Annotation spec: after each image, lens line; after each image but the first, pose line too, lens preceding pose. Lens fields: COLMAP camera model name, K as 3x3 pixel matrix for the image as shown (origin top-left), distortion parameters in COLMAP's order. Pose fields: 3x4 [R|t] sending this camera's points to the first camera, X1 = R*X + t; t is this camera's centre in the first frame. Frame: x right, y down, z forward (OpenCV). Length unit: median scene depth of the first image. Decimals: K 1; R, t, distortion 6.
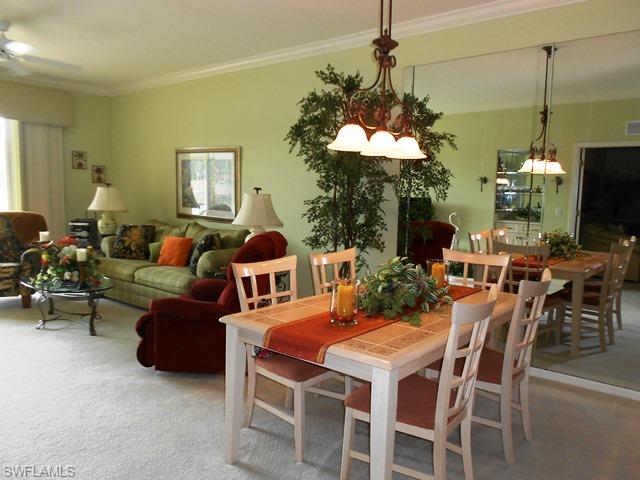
lens RADIAL K [[493.6, 0, 315.0], [0, 493.6, 239.5], [0, 0, 1]] dist [0.001563, 0.012127]
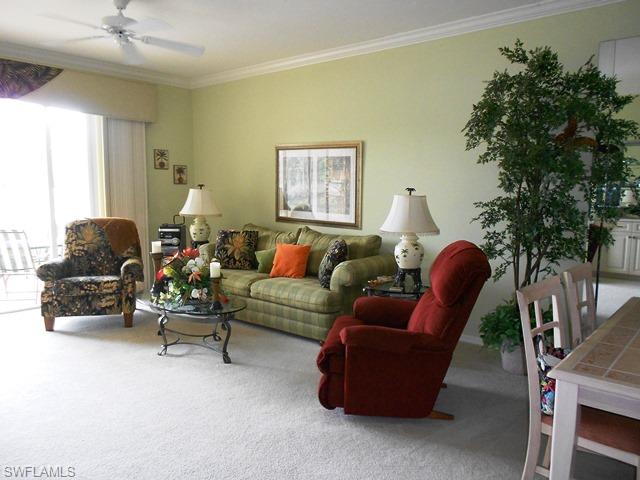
lens RADIAL K [[493.6, 0, 324.8], [0, 493.6, 241.6], [0, 0, 1]] dist [0.001563, 0.012127]
pose [[0.999860, -0.012882, -0.010703, -0.226072], [0.012988, 0.999867, 0.009904, -0.019465], [0.010574, -0.010041, 0.999894, 0.122408]]
